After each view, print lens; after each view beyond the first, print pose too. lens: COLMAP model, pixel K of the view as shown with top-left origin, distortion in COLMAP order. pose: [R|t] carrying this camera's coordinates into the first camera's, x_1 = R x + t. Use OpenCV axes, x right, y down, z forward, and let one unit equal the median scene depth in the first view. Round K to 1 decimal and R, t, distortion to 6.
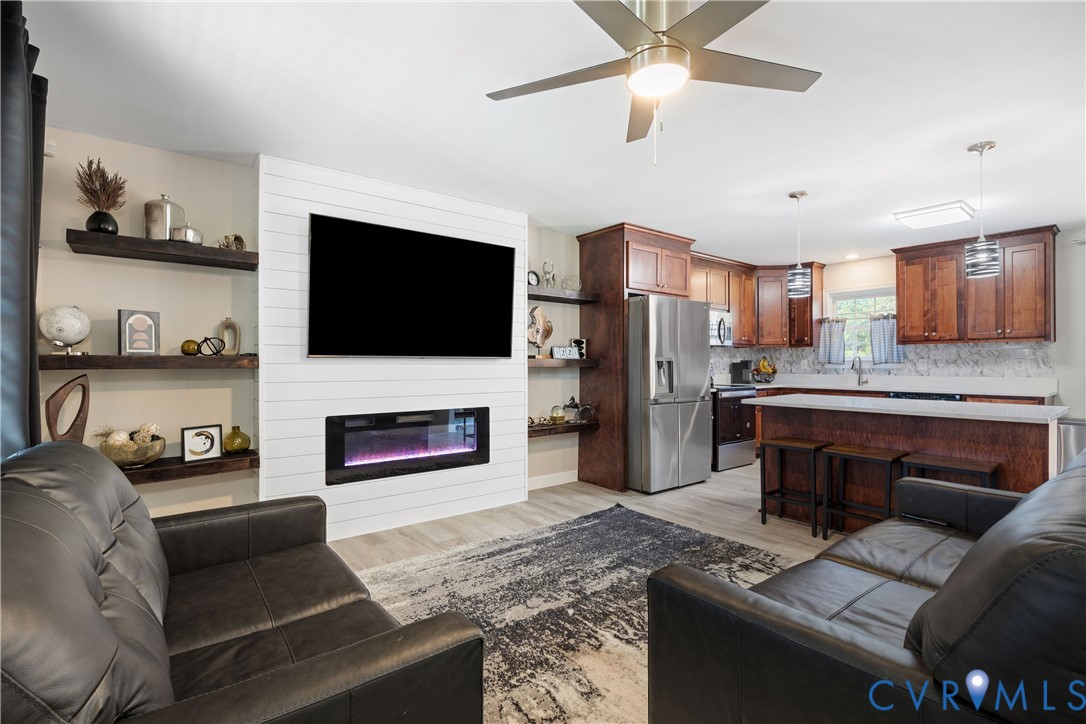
lens RADIAL K [[494.7, 0, 546.7], [0, 494.7, 368.0], [0, 0, 1]] dist [-0.008483, -0.002449]
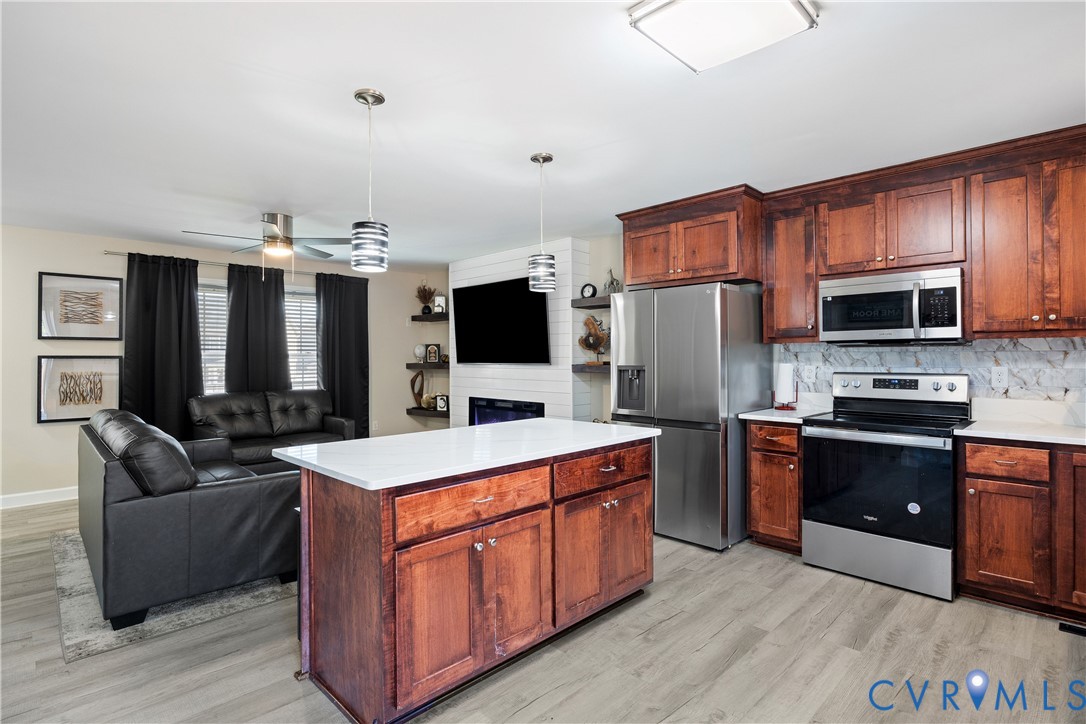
lens RADIAL K [[557.0, 0, 537.2], [0, 557.0, 352.4], [0, 0, 1]] dist [0.002616, -0.001134]
pose [[0.095703, -0.005676, -0.995394, 1.451669], [-0.001337, 0.999982, -0.005831, -0.047183], [0.995409, 0.001889, 0.095694, 0.958059]]
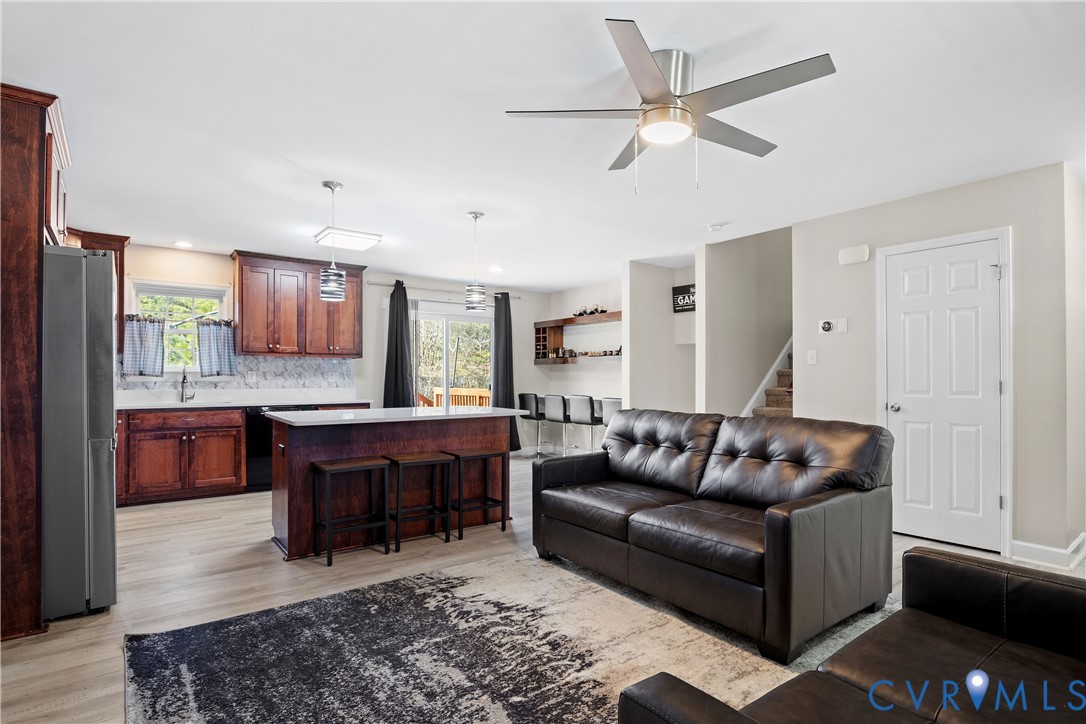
lens RADIAL K [[557.9, 0, 590.1], [0, 557.9, 379.4], [0, 0, 1]] dist [0.001712, -0.004408]
pose [[-0.028138, -0.001802, 0.999602, -0.533841], [0.005122, 0.999985, 0.001947, -0.001253], [-0.999591, 0.005175, -0.028128, 0.594403]]
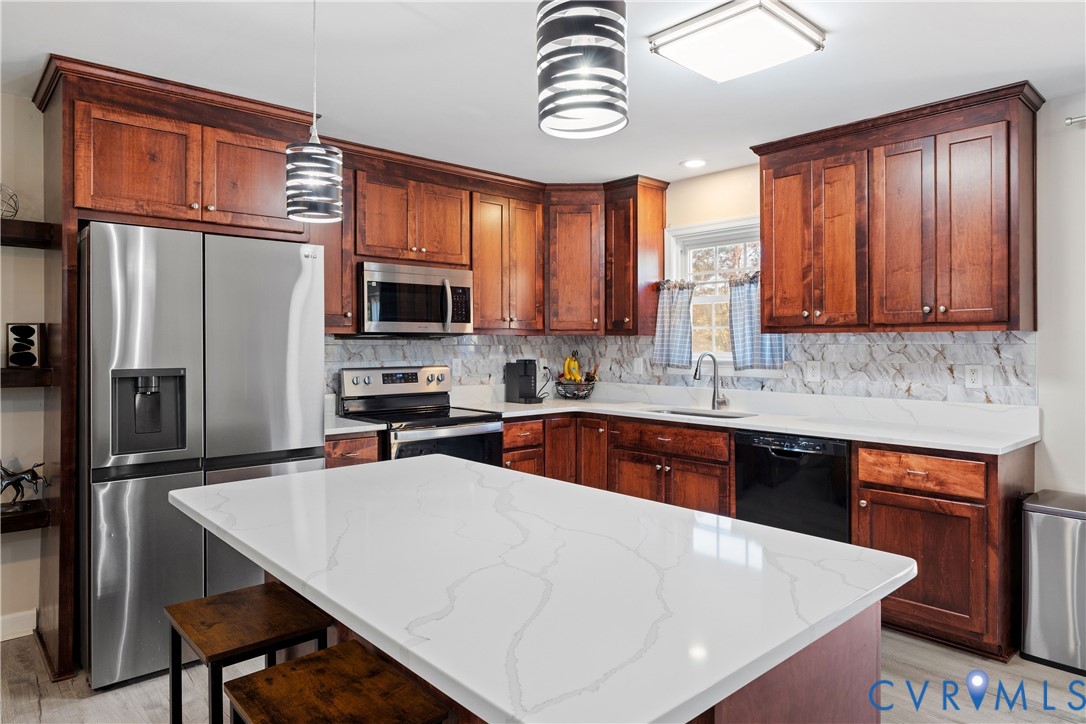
lens RADIAL K [[673.1, 0, 542.4], [0, 673.1, 348.1], [0, 0, 1]] dist [-0.027021, 0.021002]
pose [[0.997984, 0.000958, 0.063462, 0.689798], [-0.000837, 0.999998, -0.001933, -0.047644], [-0.063463, 0.001876, 0.997982, 0.500162]]
